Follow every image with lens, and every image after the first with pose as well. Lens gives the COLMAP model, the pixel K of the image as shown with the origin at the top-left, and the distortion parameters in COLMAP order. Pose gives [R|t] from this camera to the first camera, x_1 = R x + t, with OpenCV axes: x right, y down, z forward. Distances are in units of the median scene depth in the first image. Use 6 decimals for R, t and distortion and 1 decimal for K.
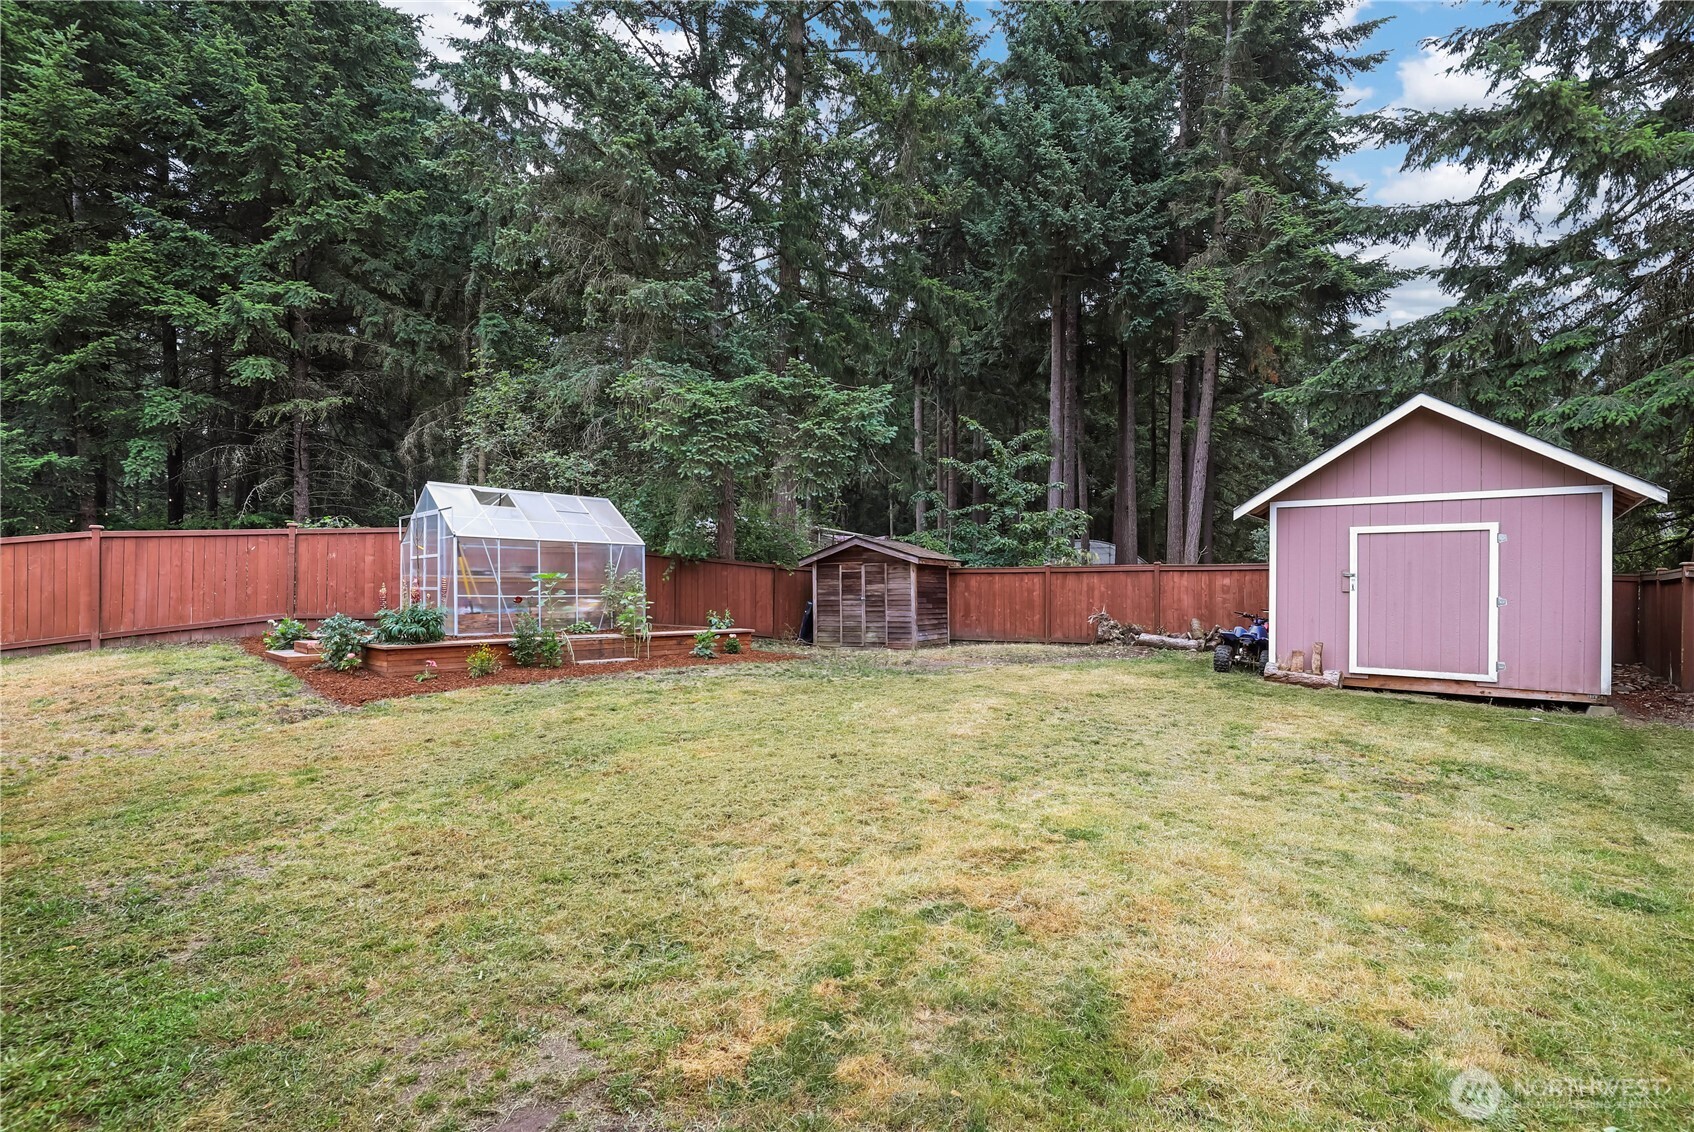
lens RADIAL K [[788.8, 0, 847.0], [0, 788.8, 566.0], [0, 0, 1]] dist [0.012921, 0.000003]
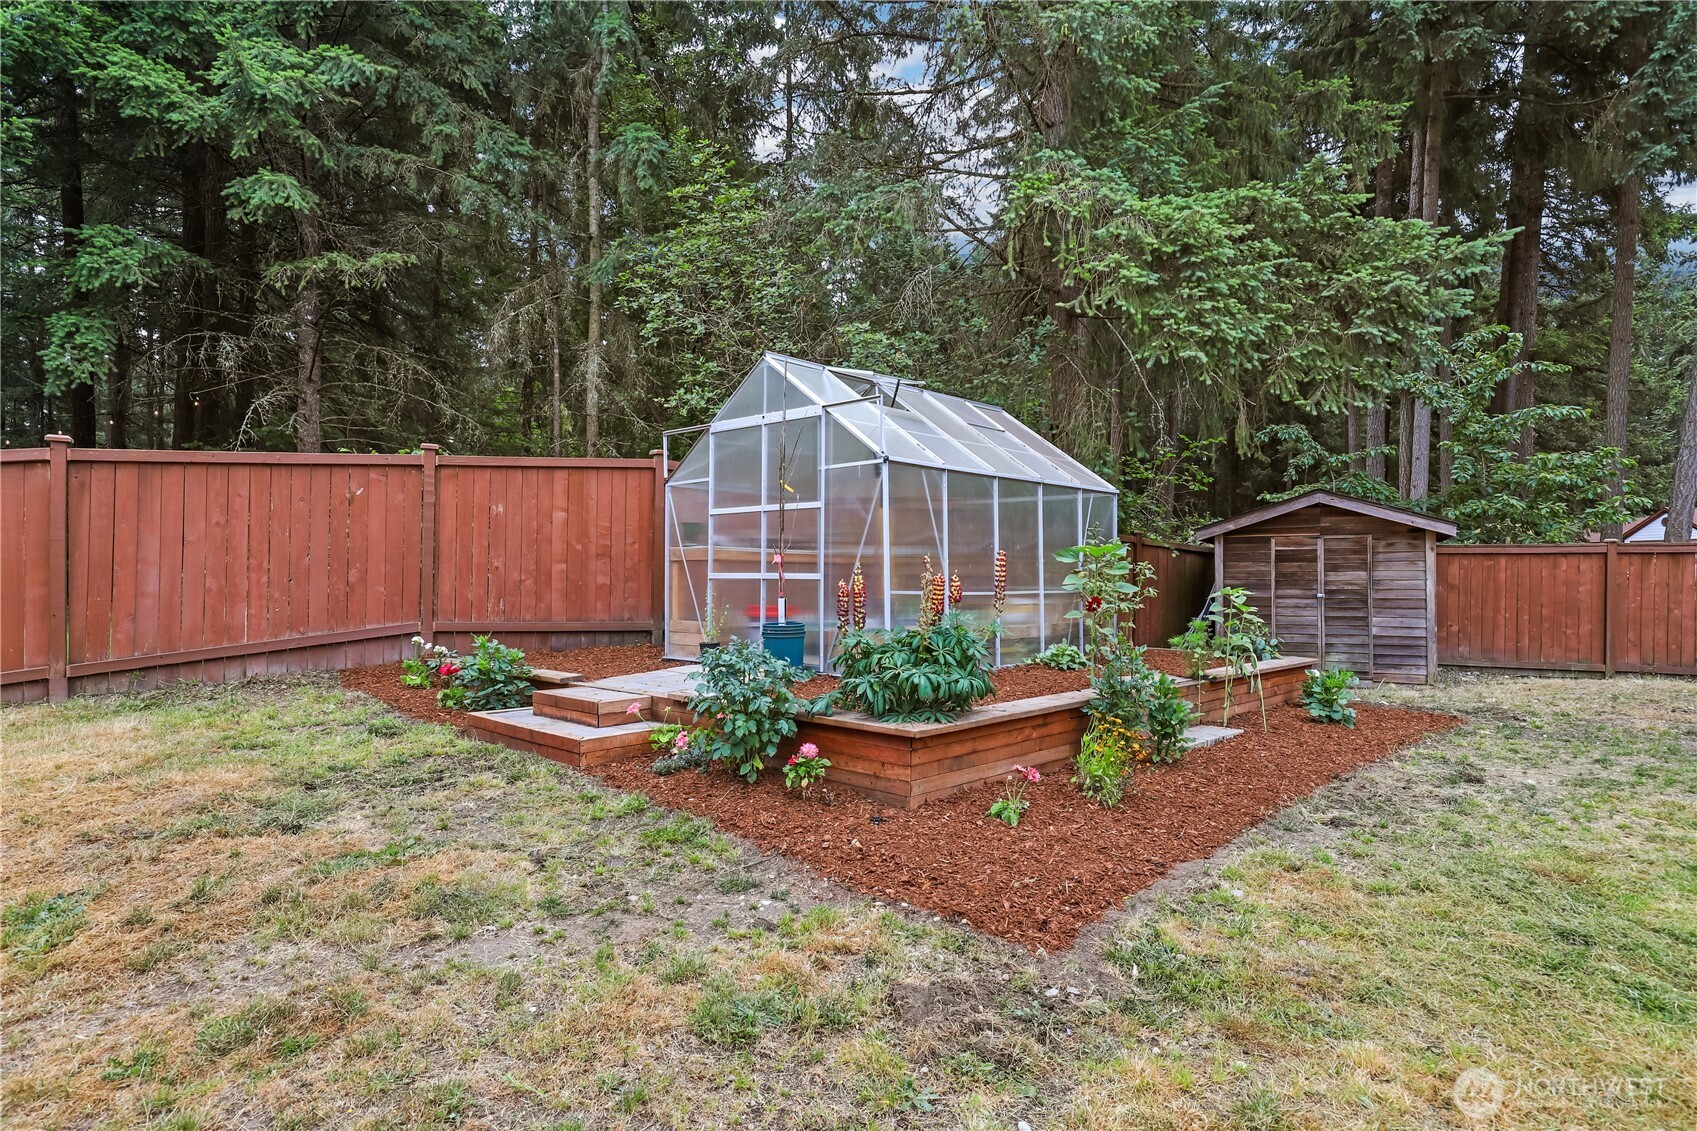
lens RADIAL K [[935.0, 0, 848.5], [0, 935.0, 565.5], [0, 0, 1]] dist [0.019554, 0.001600]
pose [[0.999780, 0.007018, 0.019763, -0.338394], [-0.007392, 0.999793, 0.018936, 0.007916], [-0.019626, -0.019078, 0.999625, 0.300509]]
